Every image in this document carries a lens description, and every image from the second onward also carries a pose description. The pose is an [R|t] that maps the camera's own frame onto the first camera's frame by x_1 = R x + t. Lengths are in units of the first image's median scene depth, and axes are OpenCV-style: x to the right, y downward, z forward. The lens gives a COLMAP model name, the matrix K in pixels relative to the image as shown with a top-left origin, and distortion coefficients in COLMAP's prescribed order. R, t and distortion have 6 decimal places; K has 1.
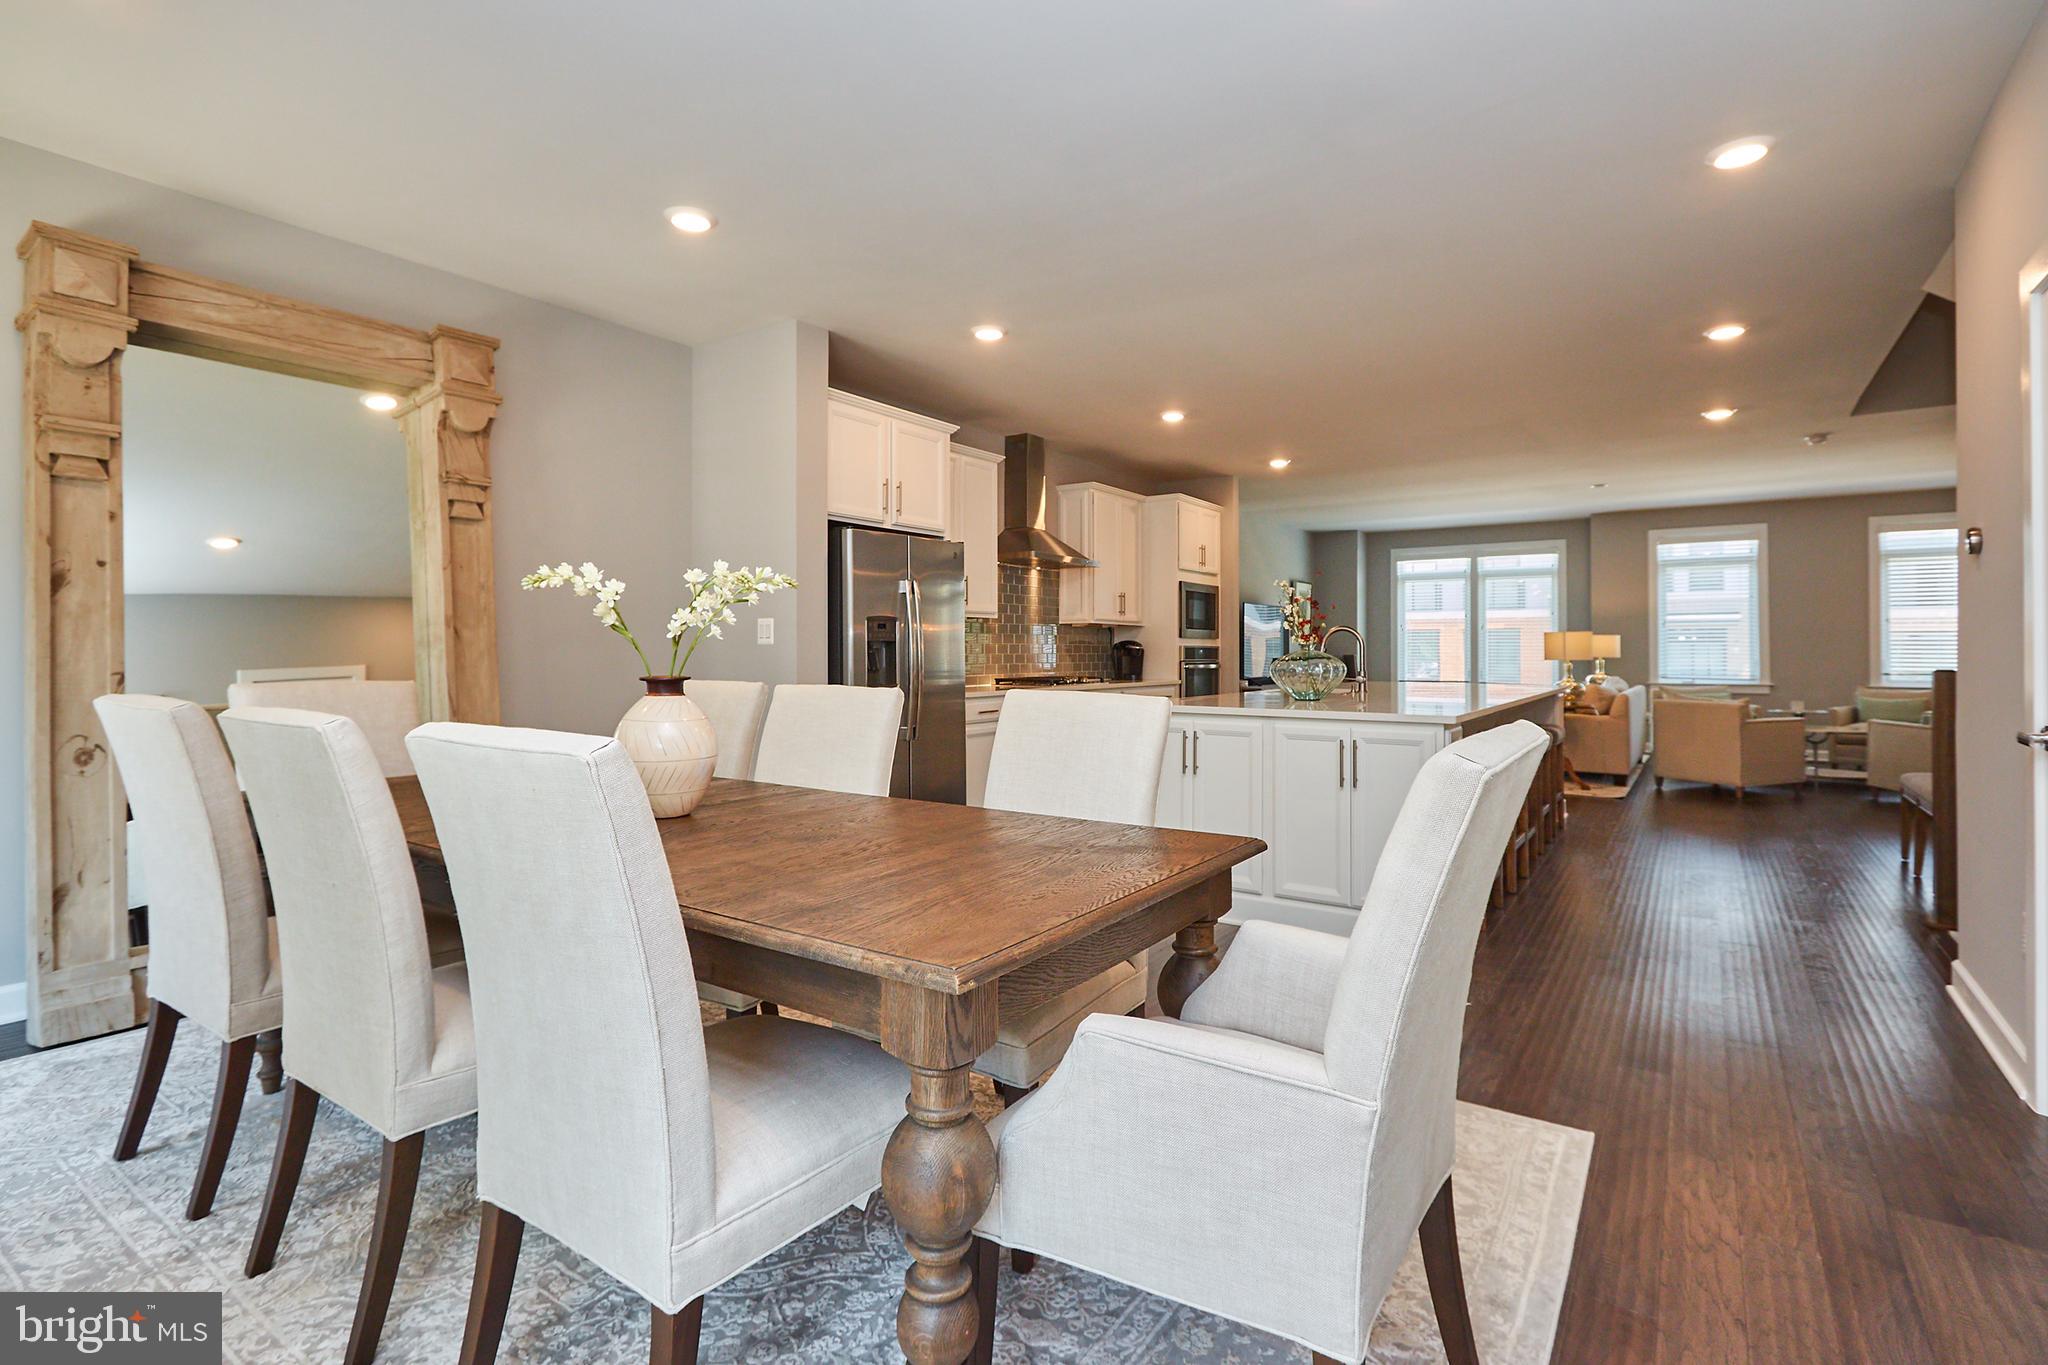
lens RADIAL K [[970.8, 0, 1027.9], [0, 970.8, 640.3], [0, 0, 1]] dist [0.000409, 0.000233]
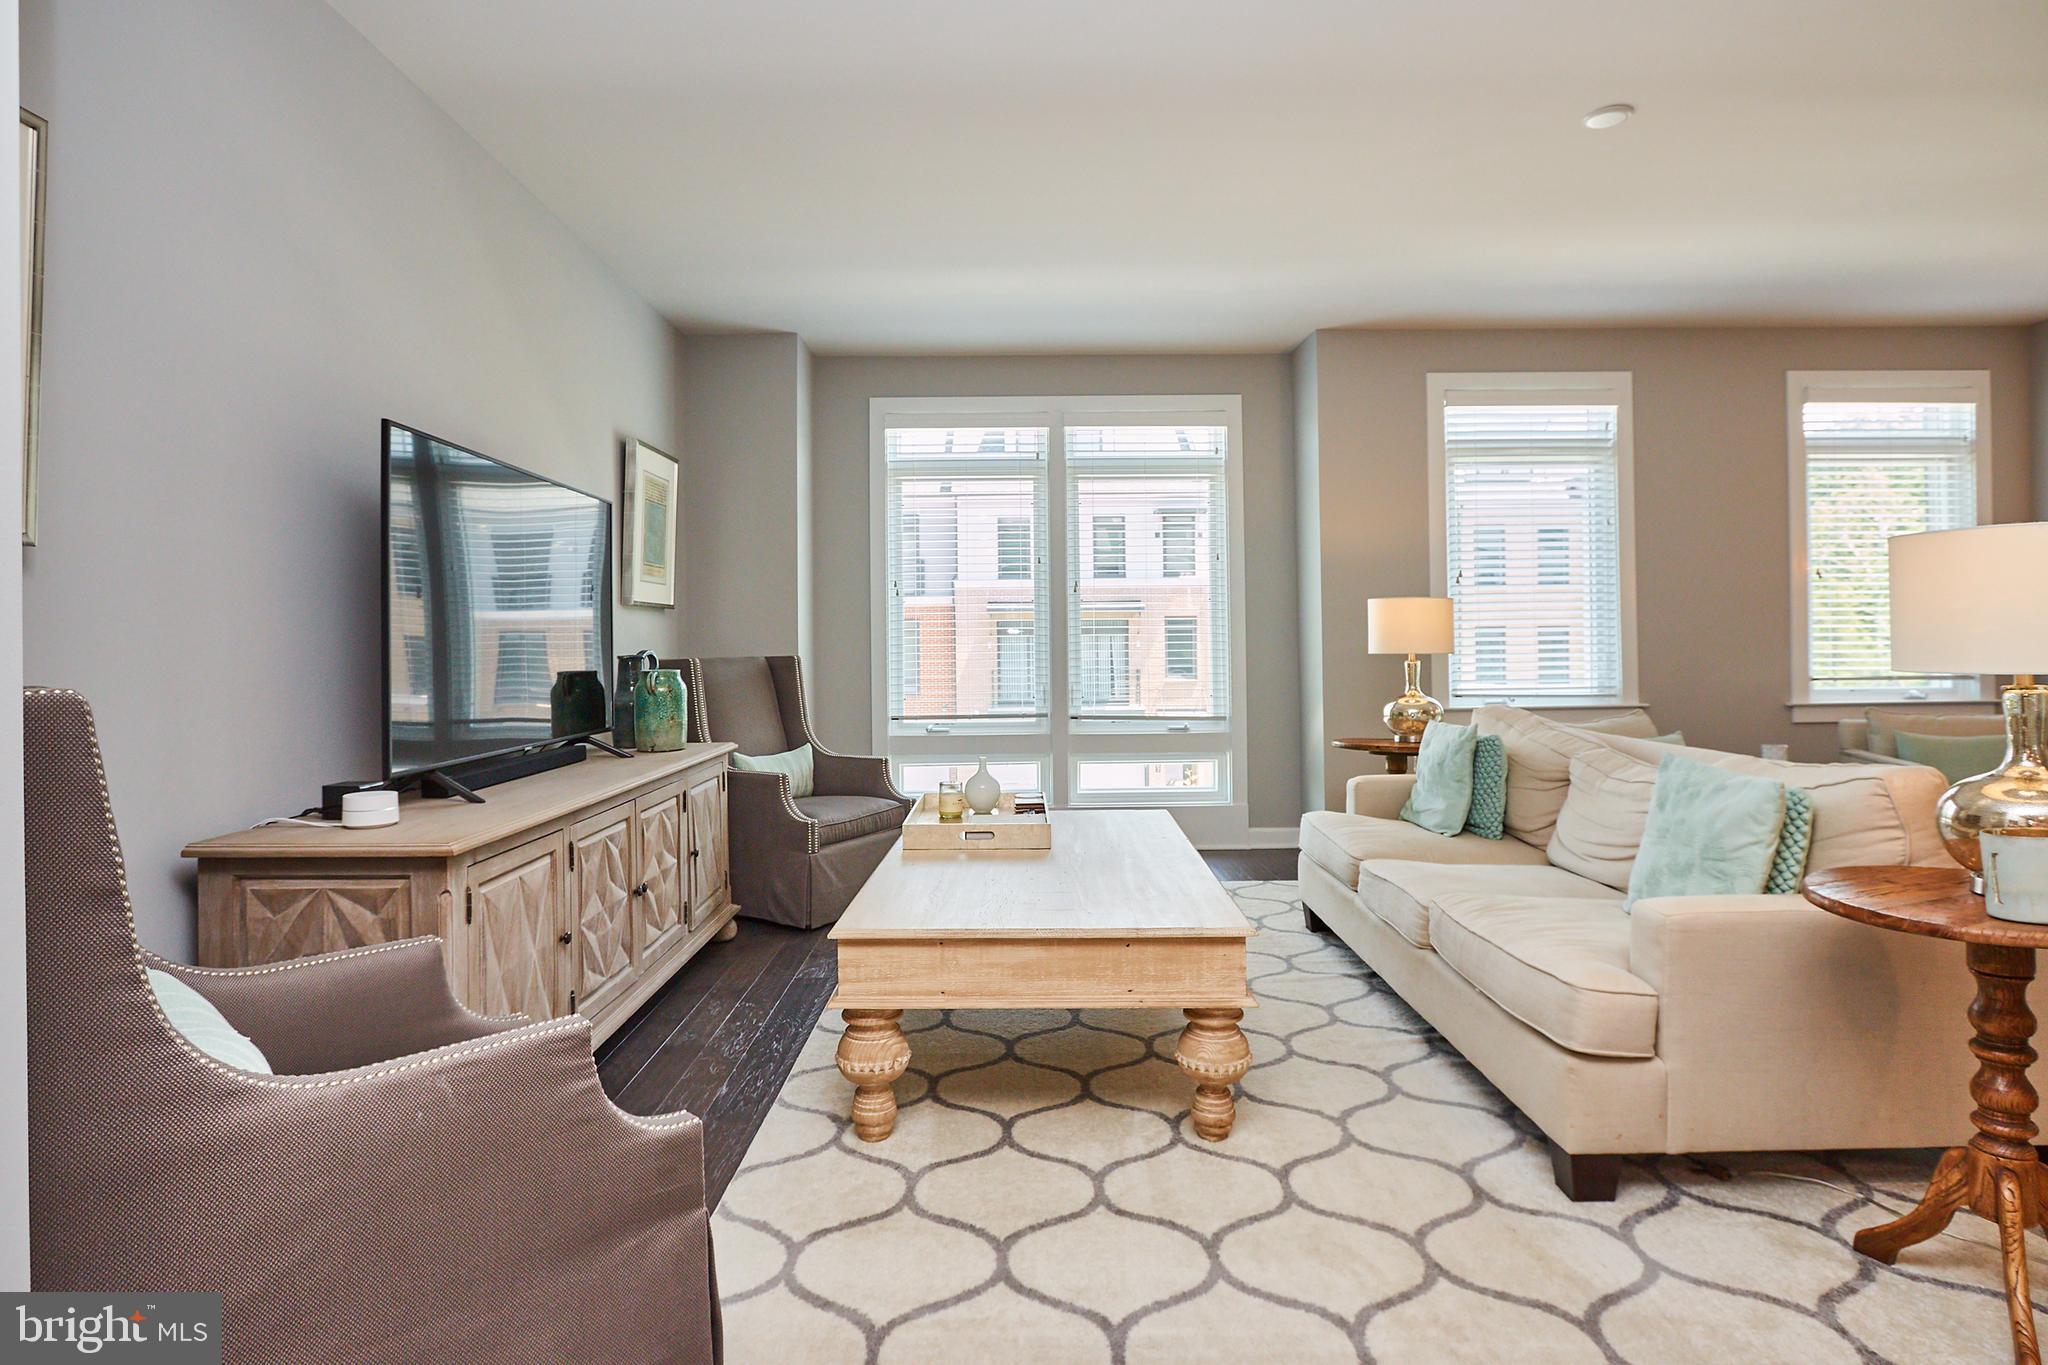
lens RADIAL K [[1090.3, 0, 1024.6], [0, 1090.3, 643.7], [0, 0, 1]] dist [-0.020319, 0.002194]
pose [[0.816110, -0.009484, 0.577819, 0.258167], [0.006009, 0.999951, 0.007925, 0.011665], [-0.577866, -0.002996, 0.816126, 0.944929]]
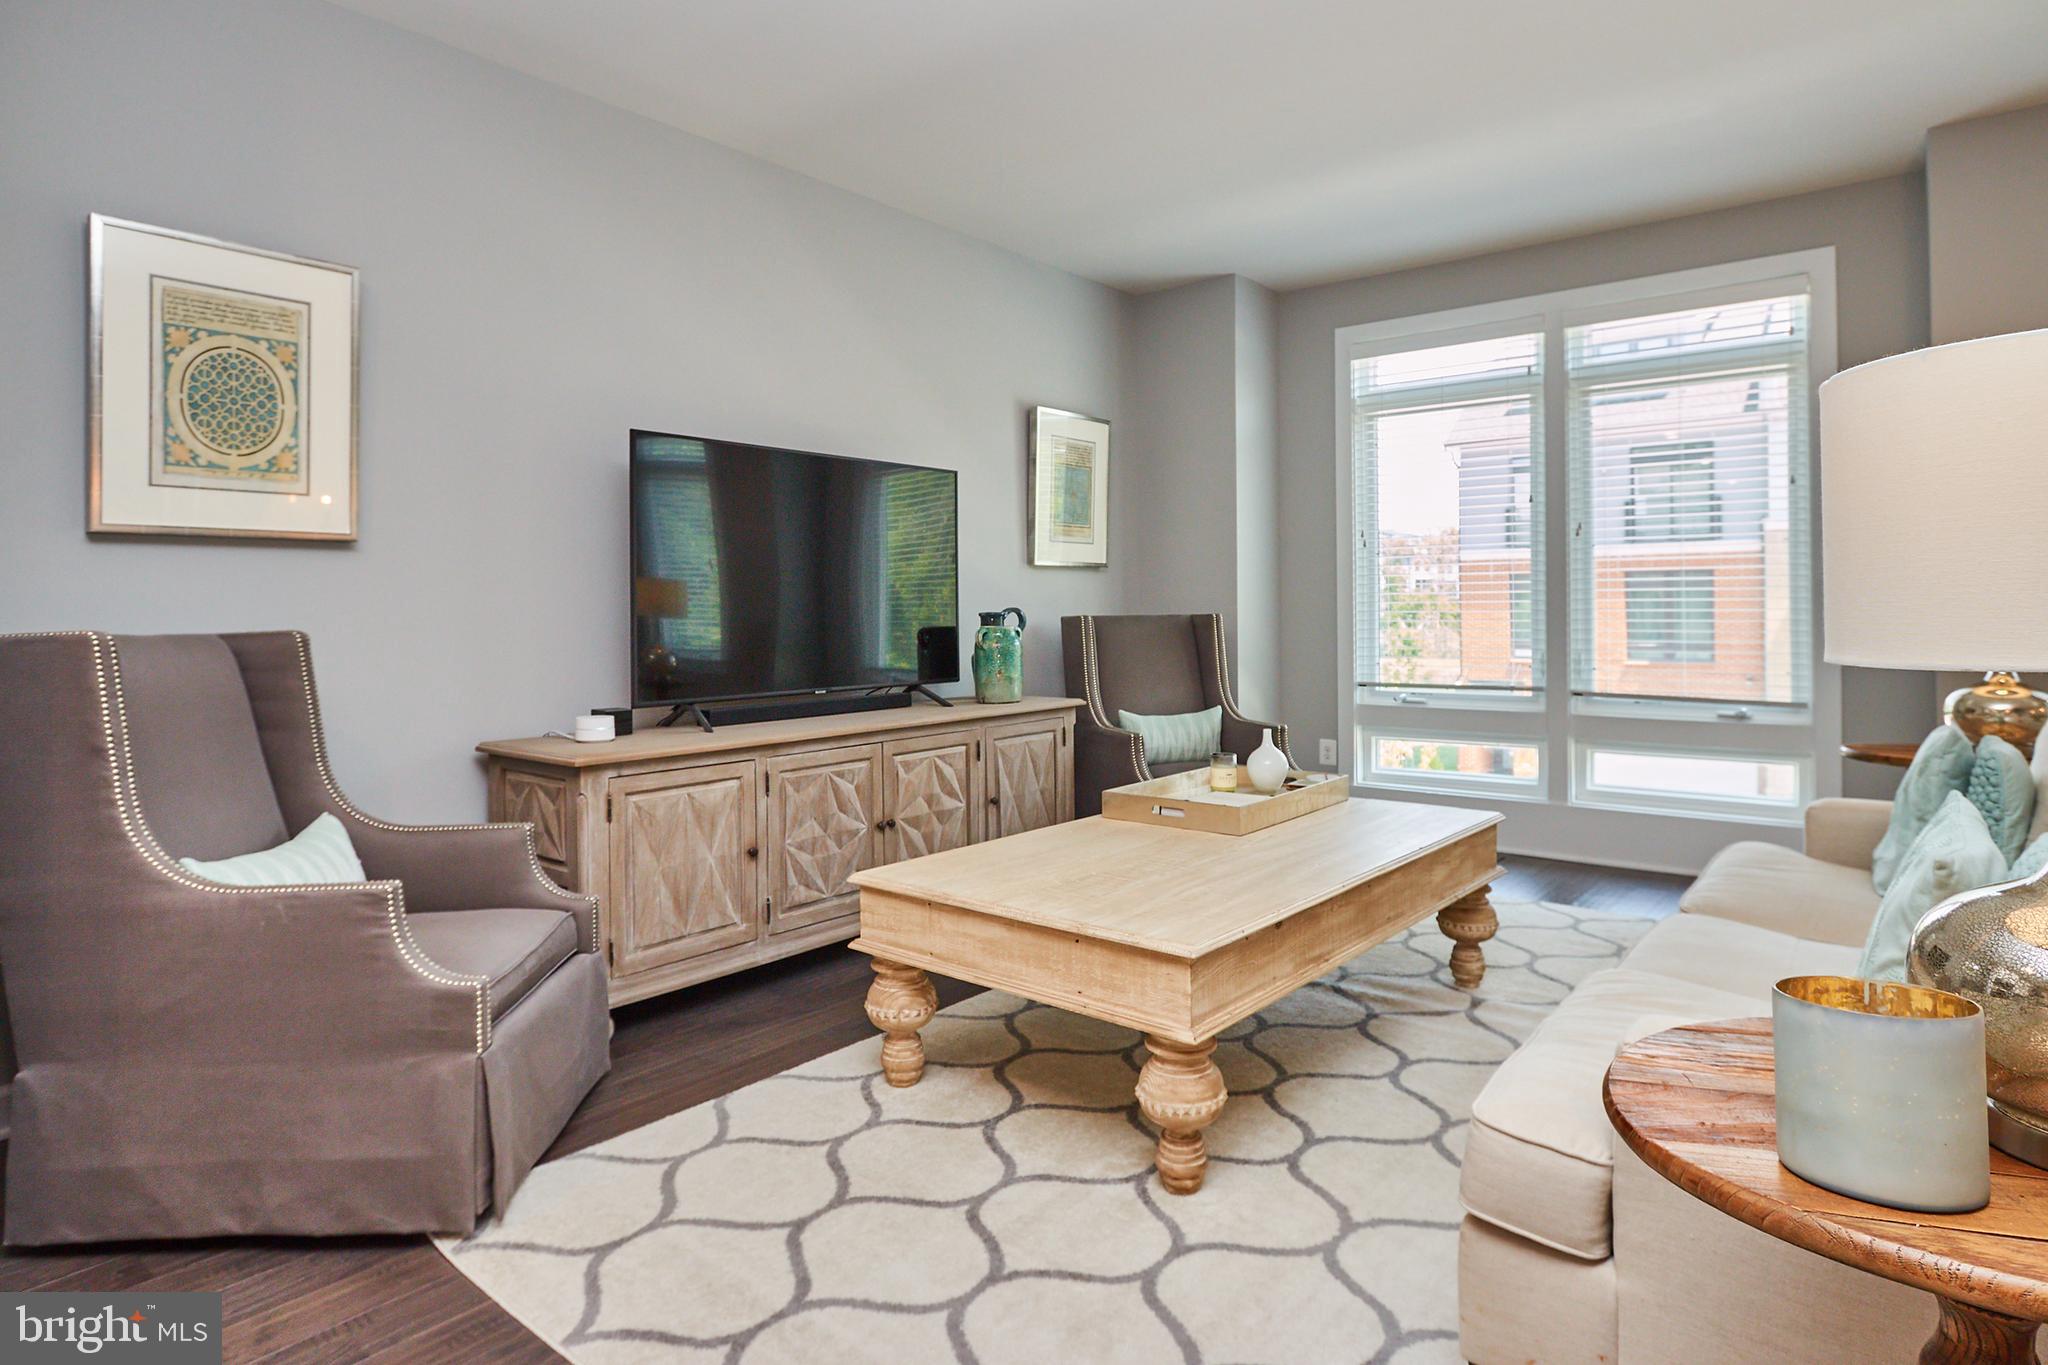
lens RADIAL K [[1152.6, 0, 1024.1], [0, 1152.6, 611.3], [0, 0, 1]] dist [-0.025265, 0.009858]
pose [[0.997041, -0.010239, -0.076189, 0.464049], [0.011136, 0.999874, 0.011353, 0.012995], [0.076063, -0.012167, 0.997029, 0.891038]]
